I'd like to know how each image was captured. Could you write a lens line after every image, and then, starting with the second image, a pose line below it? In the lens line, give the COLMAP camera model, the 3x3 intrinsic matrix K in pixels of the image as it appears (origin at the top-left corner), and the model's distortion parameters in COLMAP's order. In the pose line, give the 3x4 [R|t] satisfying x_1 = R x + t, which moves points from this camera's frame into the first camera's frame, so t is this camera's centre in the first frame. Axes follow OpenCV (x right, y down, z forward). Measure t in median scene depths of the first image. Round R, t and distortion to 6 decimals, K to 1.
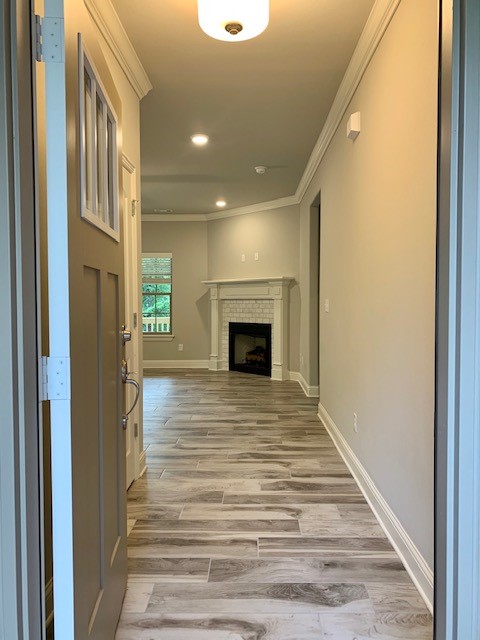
lens RADIAL K [[489.3, 0, 237.9], [0, 489.3, 320.1], [0, 0, 1]] dist [0.042315, -0.047036]
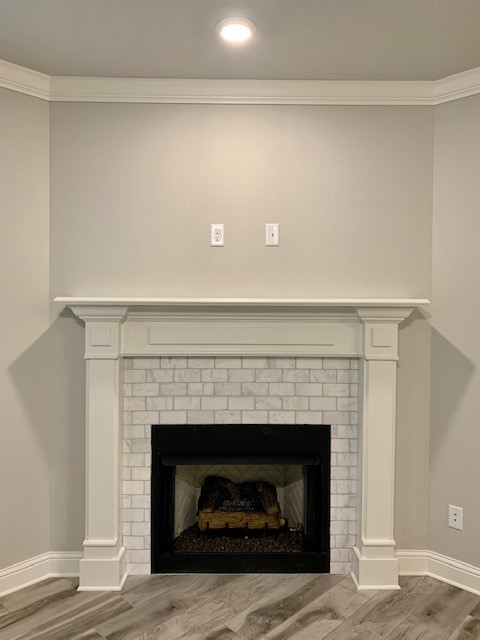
lens RADIAL K [[489.3, 0, 246.9], [0, 489.3, 324.6], [0, 0, 1]] dist [0.042315, -0.047036]
pose [[0.666130, -0.005502, 0.745815, -0.222652], [0.018400, 0.999790, -0.009058, -0.059879], [-0.745608, 0.019756, 0.666092, 0.744192]]
